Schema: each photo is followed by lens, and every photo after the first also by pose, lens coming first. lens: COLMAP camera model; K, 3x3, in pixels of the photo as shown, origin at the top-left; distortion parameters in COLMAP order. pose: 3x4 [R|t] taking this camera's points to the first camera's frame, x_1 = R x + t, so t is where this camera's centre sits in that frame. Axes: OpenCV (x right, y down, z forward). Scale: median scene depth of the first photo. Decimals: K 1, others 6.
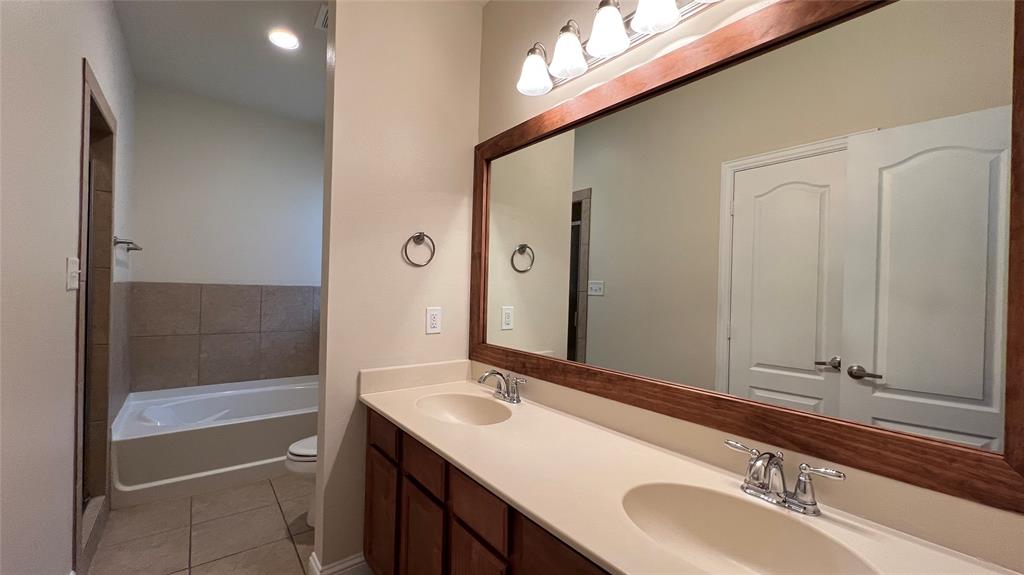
lens RADIAL K [[409.4, 0, 514.7], [0, 409.4, 291.2], [0, 0, 1]] dist [-0.007658, 0.001607]
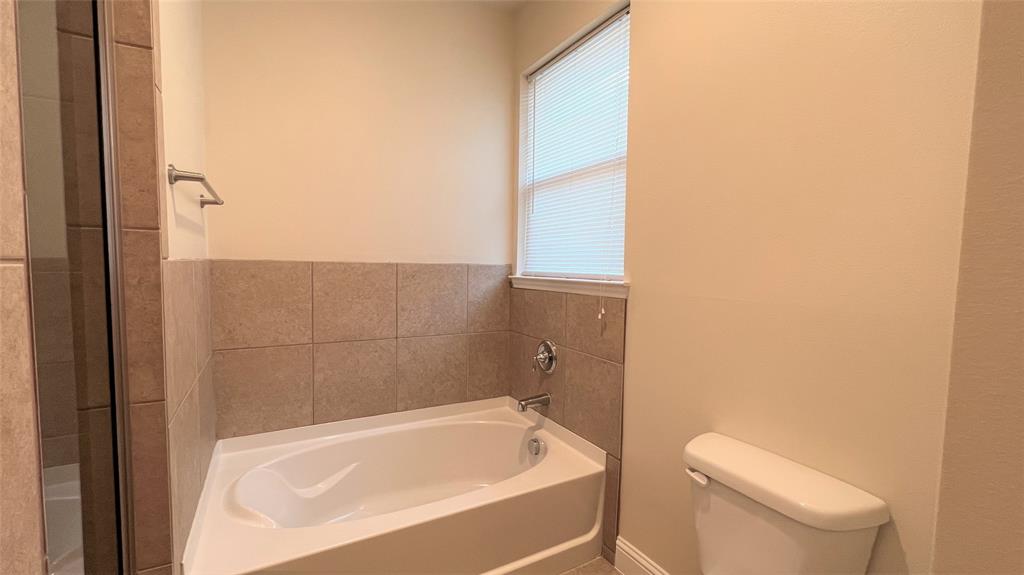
lens RADIAL K [[409.4, 0, 496.0], [0, 409.4, 284.2], [0, 0, 1]] dist [-0.007658, 0.001607]
pose [[0.984836, -0.003859, -0.173447, -0.386817], [0.011208, 0.999079, 0.041411, -0.007296], [0.173128, -0.042727, 0.983972, 0.436389]]
